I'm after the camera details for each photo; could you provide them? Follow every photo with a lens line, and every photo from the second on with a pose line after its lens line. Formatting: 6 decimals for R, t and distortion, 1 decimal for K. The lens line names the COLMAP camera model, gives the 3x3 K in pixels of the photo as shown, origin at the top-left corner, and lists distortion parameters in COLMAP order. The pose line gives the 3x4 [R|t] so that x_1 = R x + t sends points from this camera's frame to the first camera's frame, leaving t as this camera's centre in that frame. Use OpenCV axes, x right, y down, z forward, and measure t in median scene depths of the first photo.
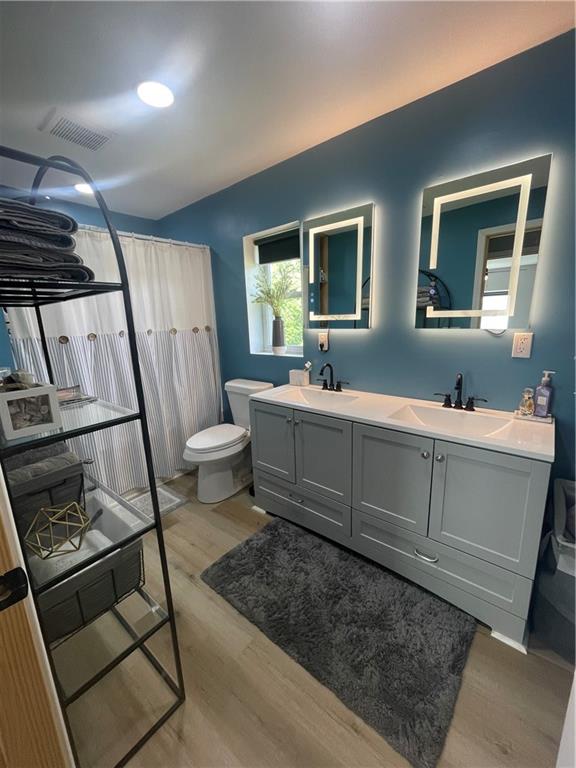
lens RADIAL K [[312.1, 0, 287.8], [0, 312.1, 384.4], [0, 0, 1]] dist [-0.002509, 0.000290]
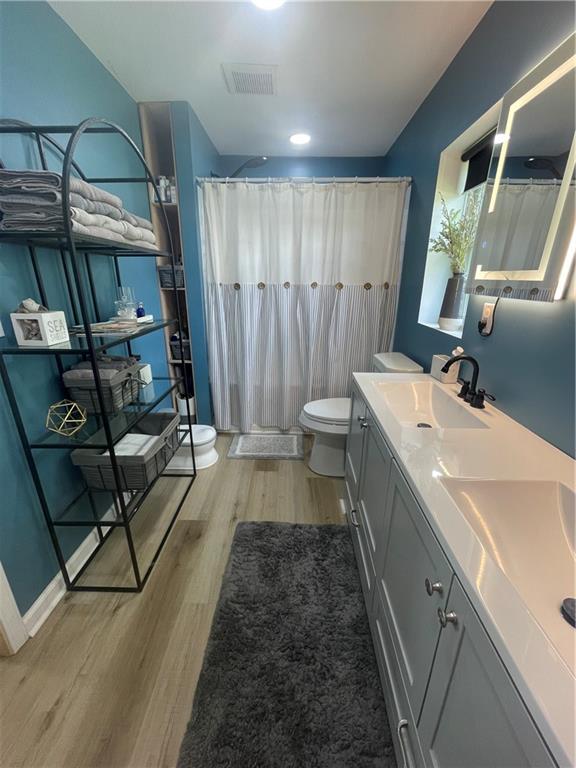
lens RADIAL K [[312.1, 0, 286.0], [0, 312.1, 384.0], [0, 0, 1]] dist [-0.002509, 0.000290]
pose [[0.608430, 0.291960, -0.737951, 0.358955], [-0.194508, 0.956368, 0.218005, -0.075226], [0.769402, 0.010896, 0.638672, 0.346606]]
